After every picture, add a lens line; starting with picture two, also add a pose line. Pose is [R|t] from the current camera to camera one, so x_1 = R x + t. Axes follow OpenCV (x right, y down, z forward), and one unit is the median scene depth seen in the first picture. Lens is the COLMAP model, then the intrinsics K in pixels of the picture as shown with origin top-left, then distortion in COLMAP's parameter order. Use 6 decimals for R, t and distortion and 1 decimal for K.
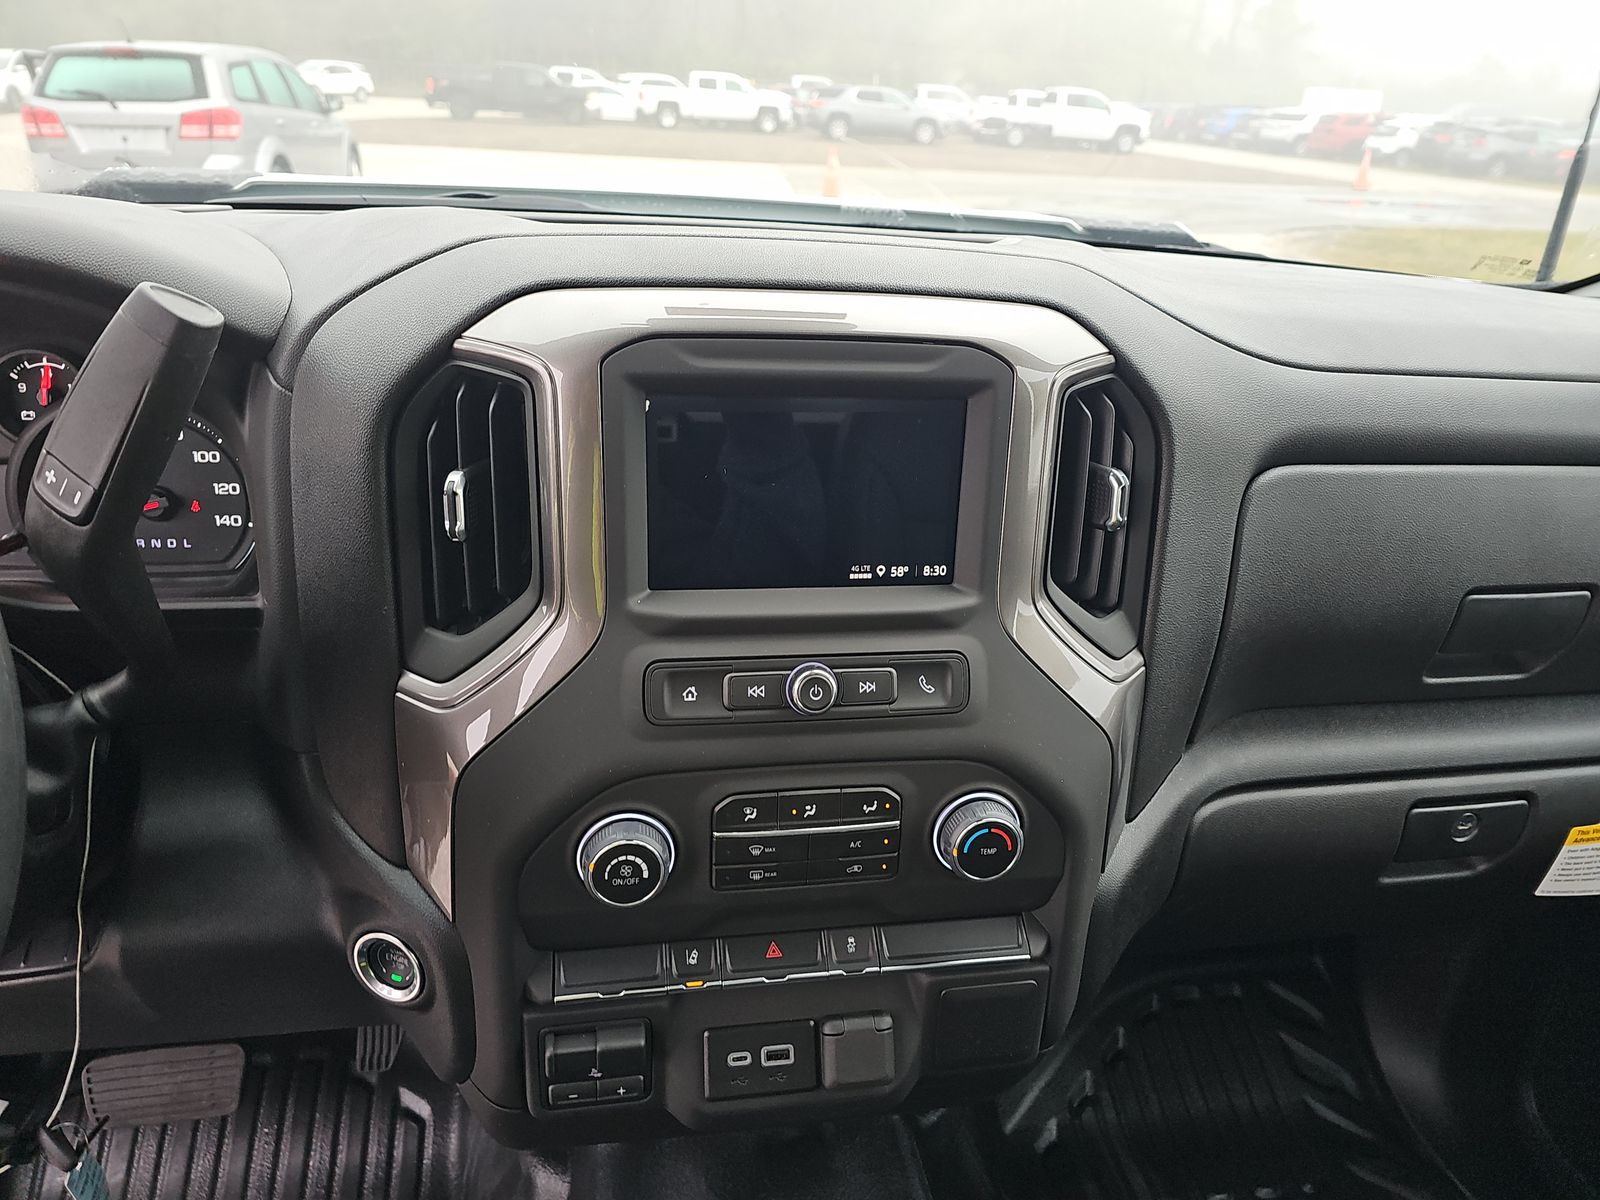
lens RADIAL K [[1057.5, 0, 796.0], [0, 1057.5, 598.3], [0, 0, 1]] dist [0.052777, -0.052498]
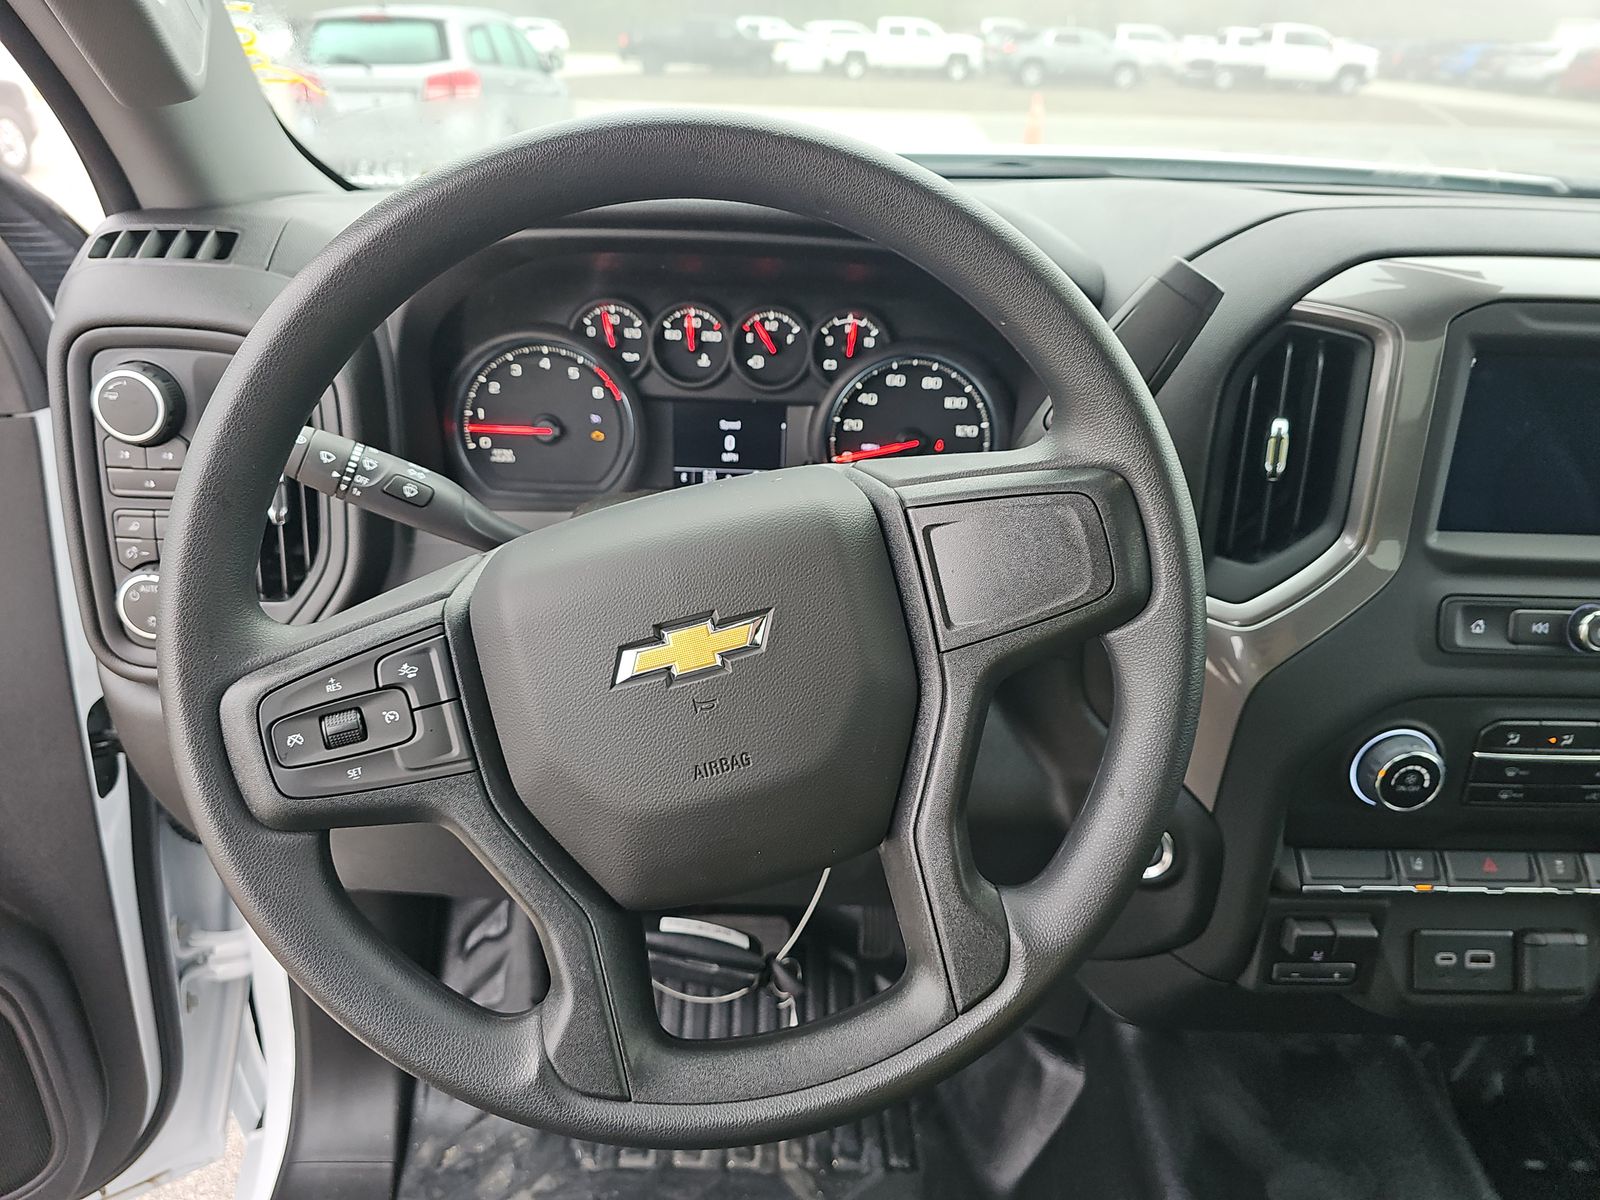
lens RADIAL K [[1057.5, 0, 785.5], [0, 1057.5, 599.5], [0, 0, 1]] dist [0.052777, -0.052498]
pose [[0.987273, 0.052599, -0.150085, -0.036752], [-0.046572, 0.997972, 0.043397, 0.002706], [0.152063, -0.035855, 0.987720, -0.012069]]
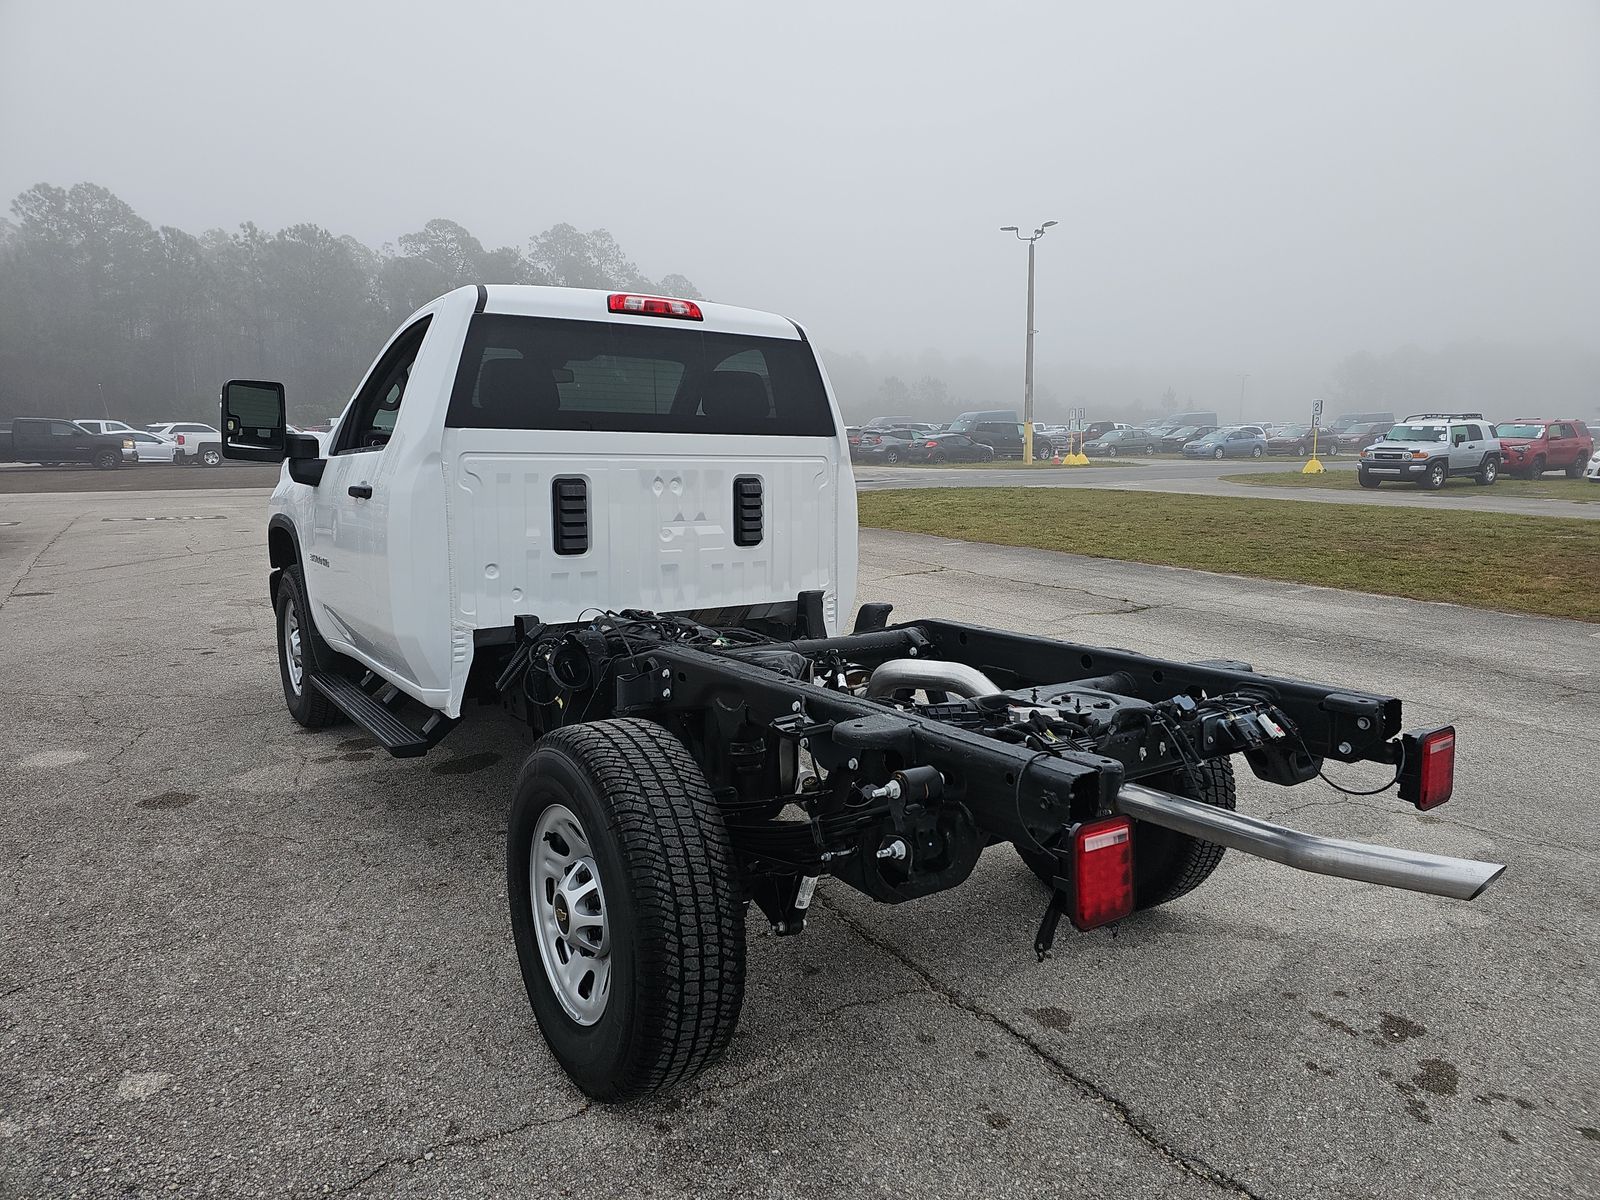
lens RADIAL K [[1057.5, 0, 816.3], [0, 1057.5, 587.3], [0, 0, 1]] dist [0.052777, -0.052498]
pose [[0.902450, -0.111743, 0.416049, -0.122882], [0.226089, 0.944932, -0.236616, 0.255551], [-0.366698, 0.307598, 0.878018, -0.497776]]
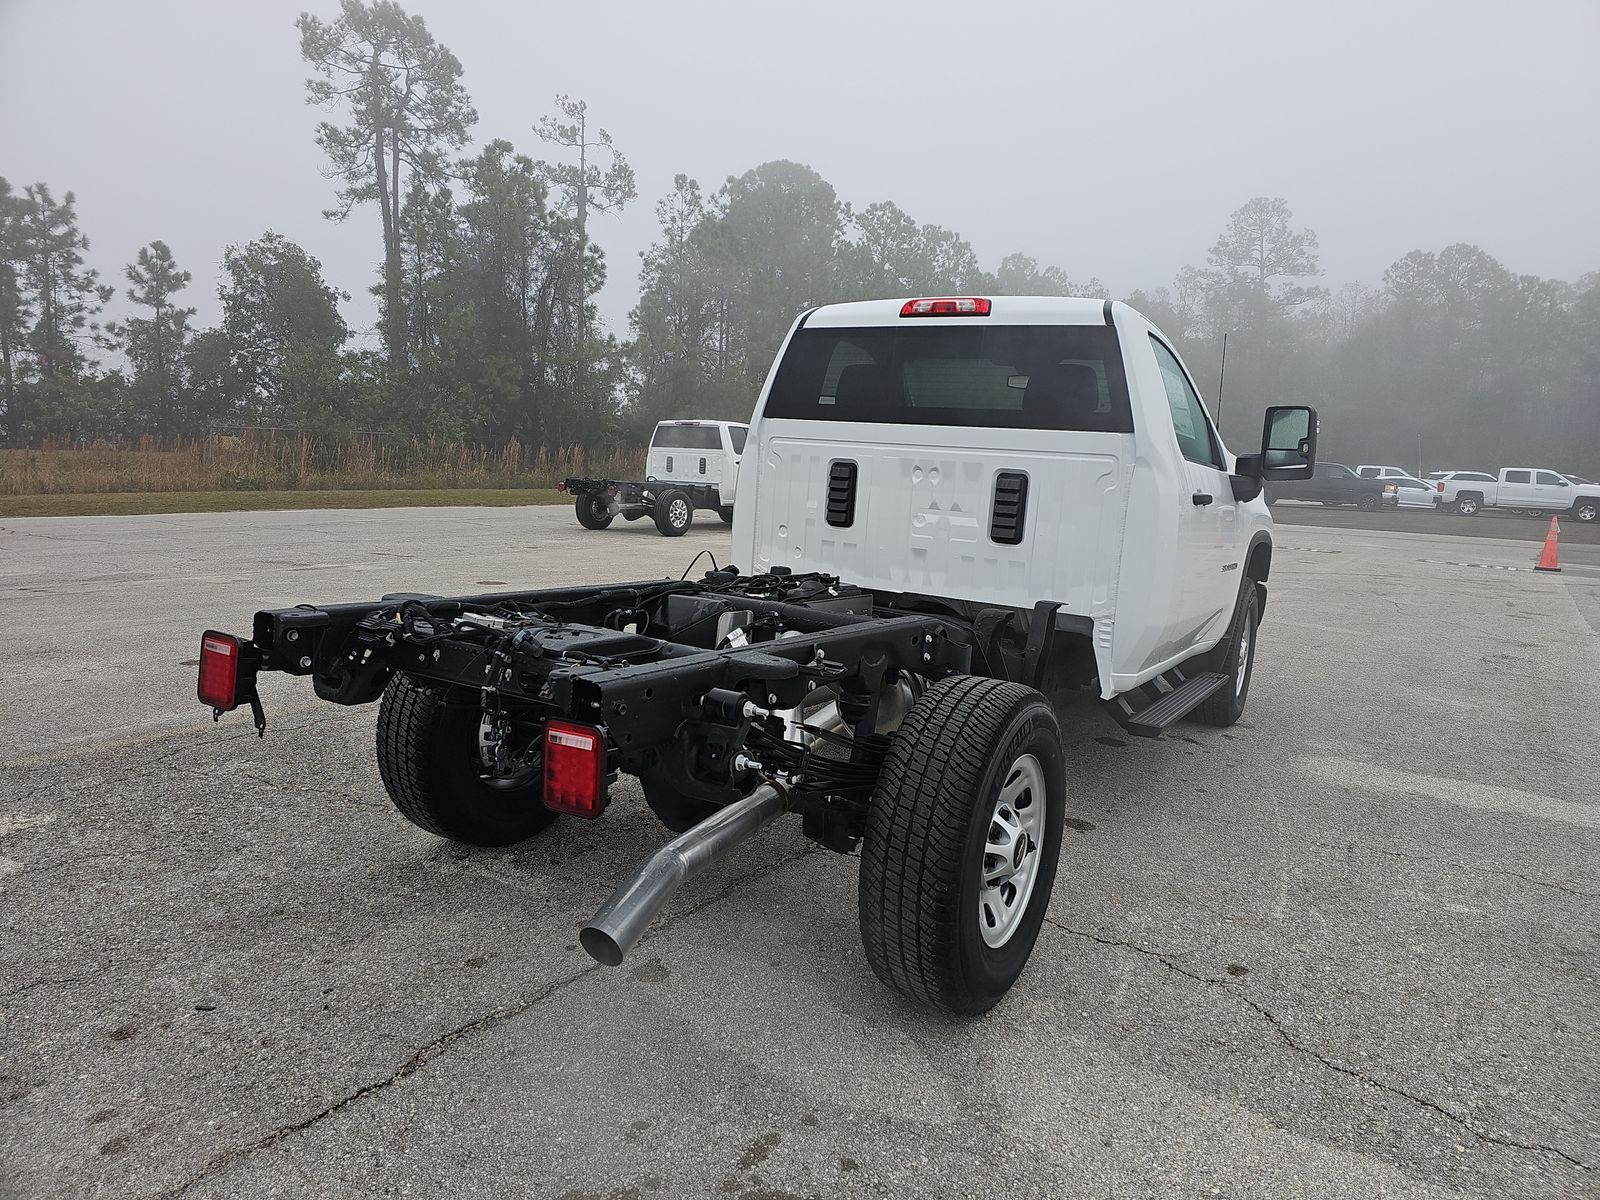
lens RADIAL K [[1057.5, 0, 803.5], [0, 1057.5, 598.6], [0, 0, 1]] dist [0.052777, -0.052498]
pose [[0.754718, 0.067737, -0.652543, 0.317576], [-0.286610, 0.928759, -0.235078, 0.276050], [0.590131, 0.364443, 0.720366, -0.446678]]
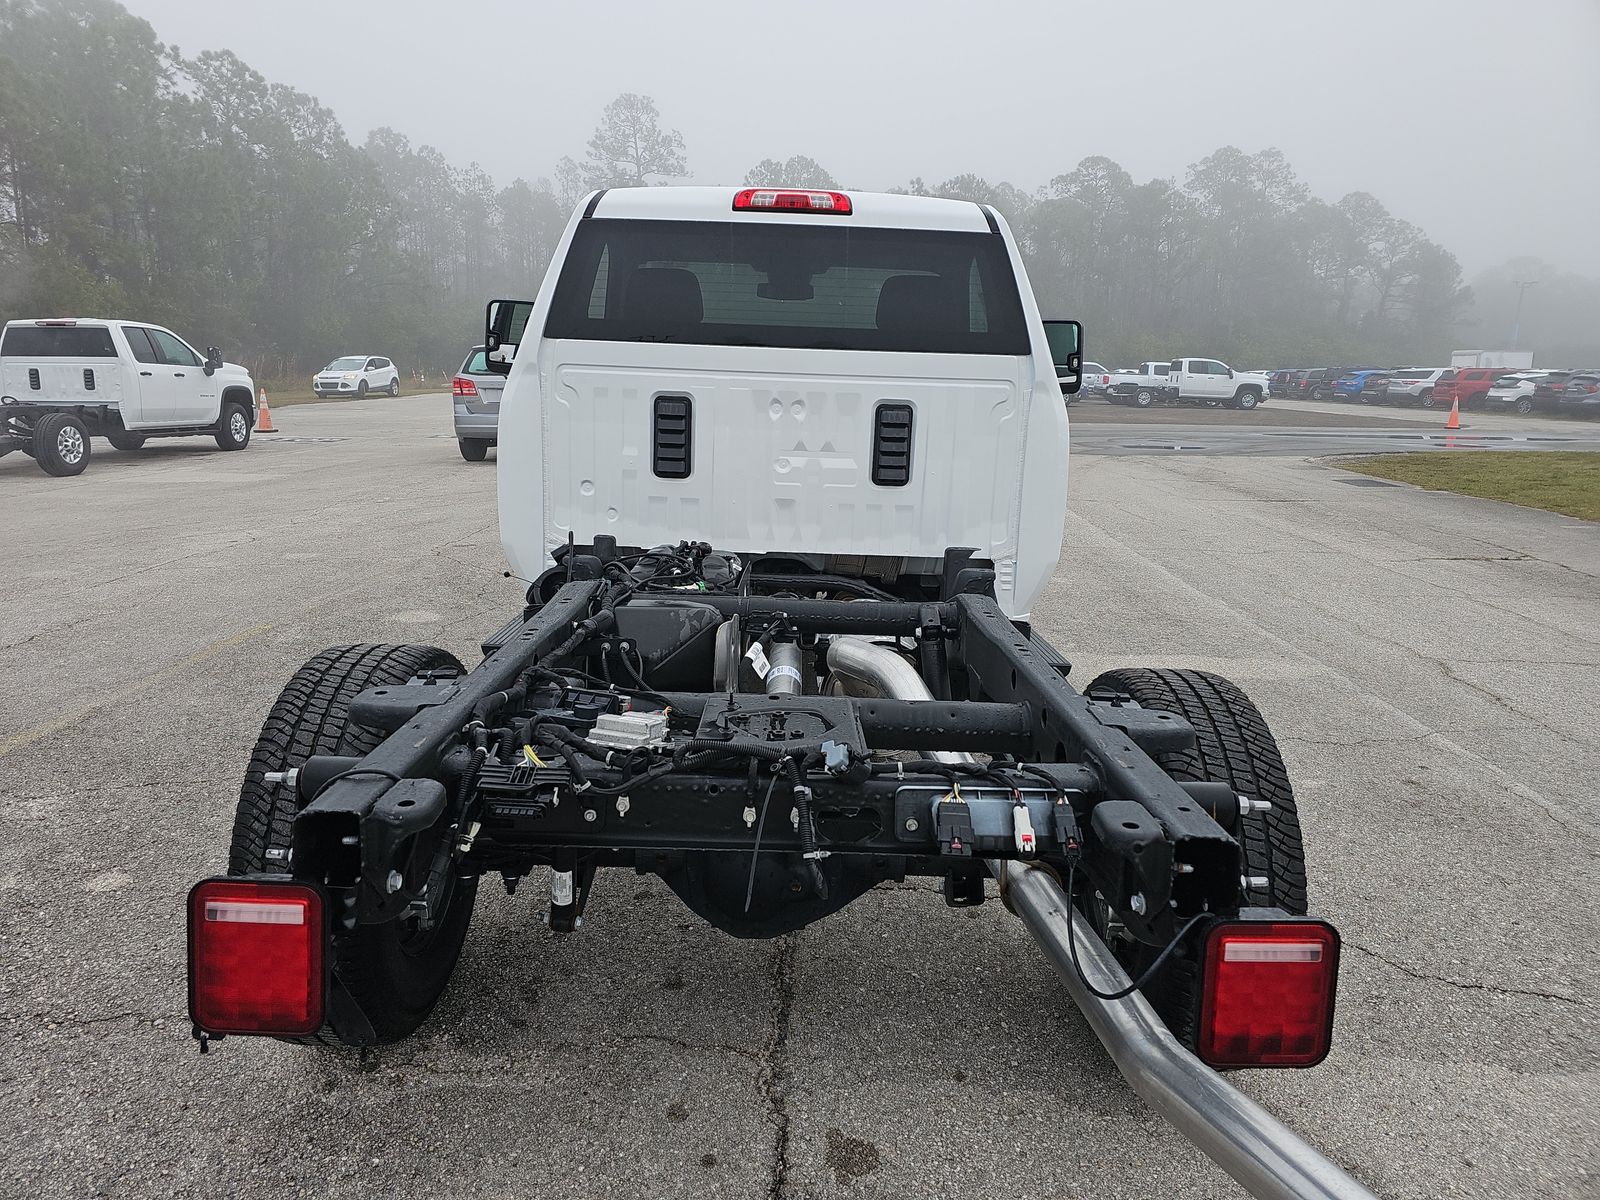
lens RADIAL K [[1057.5, 0, 788.7], [0, 1057.5, 589.6], [0, 0, 1]] dist [0.052777, -0.052498]
pose [[0.985228, -0.000258, -0.171249, 0.095869], [-0.041823, 0.969355, -0.242076, 0.255914], [0.166063, 0.245662, 0.955025, -0.452088]]
